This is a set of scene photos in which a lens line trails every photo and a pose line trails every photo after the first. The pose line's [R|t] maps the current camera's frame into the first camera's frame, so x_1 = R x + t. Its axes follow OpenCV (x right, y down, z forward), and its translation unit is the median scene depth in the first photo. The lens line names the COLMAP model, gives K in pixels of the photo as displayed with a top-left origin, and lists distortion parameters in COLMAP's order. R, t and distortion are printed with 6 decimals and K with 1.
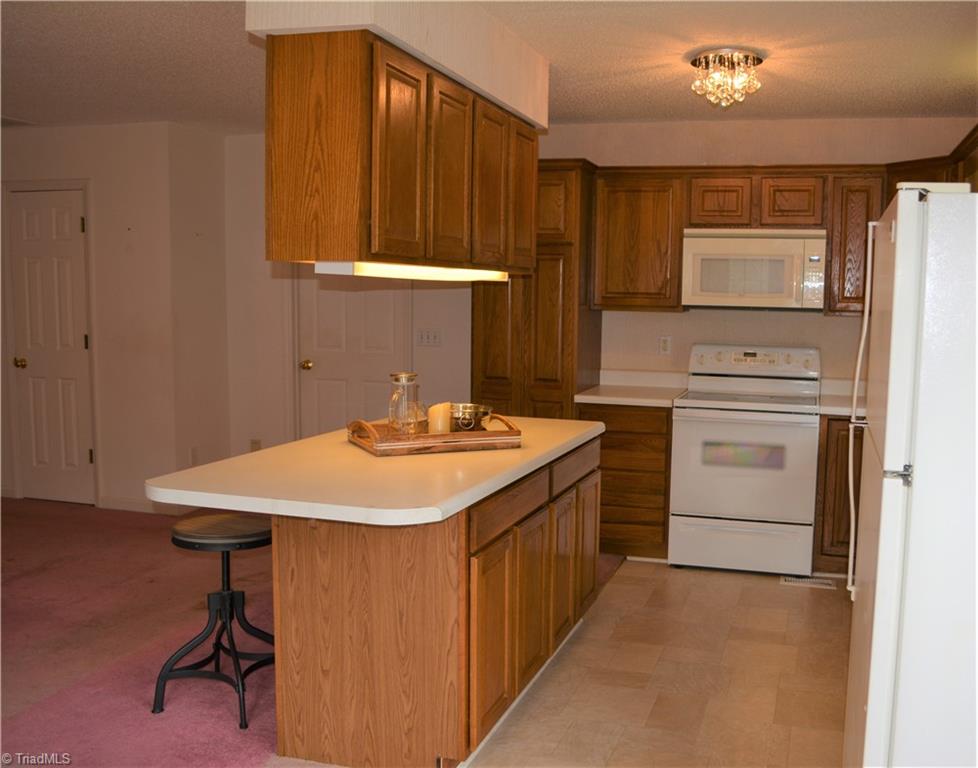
lens RADIAL K [[870.4, 0, 489.0], [0, 870.4, 382.4], [0, 0, 1]] dist [-0.054304, 0.000889]
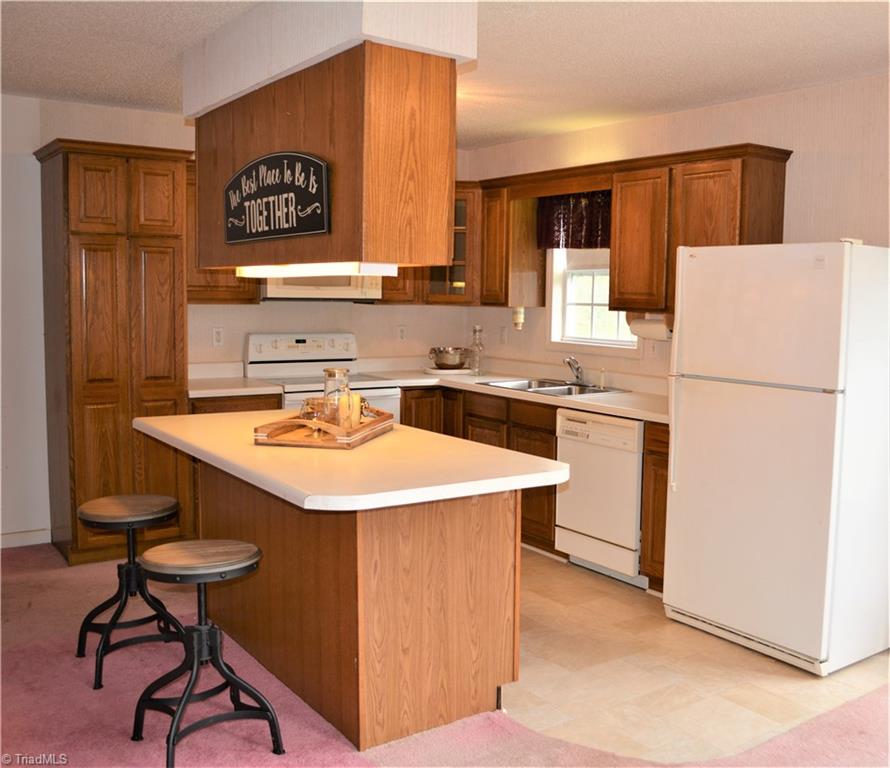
lens RADIAL K [[896.1, 0, 452.1], [0, 896.1, 378.9], [0, 0, 1]] dist [-0.045346, 0.000000]
pose [[0.654902, -0.079245, 0.751548, -0.933539], [0.073119, 0.996466, 0.041354, -0.037343], [-0.752169, 0.027869, 0.658381, 0.221763]]
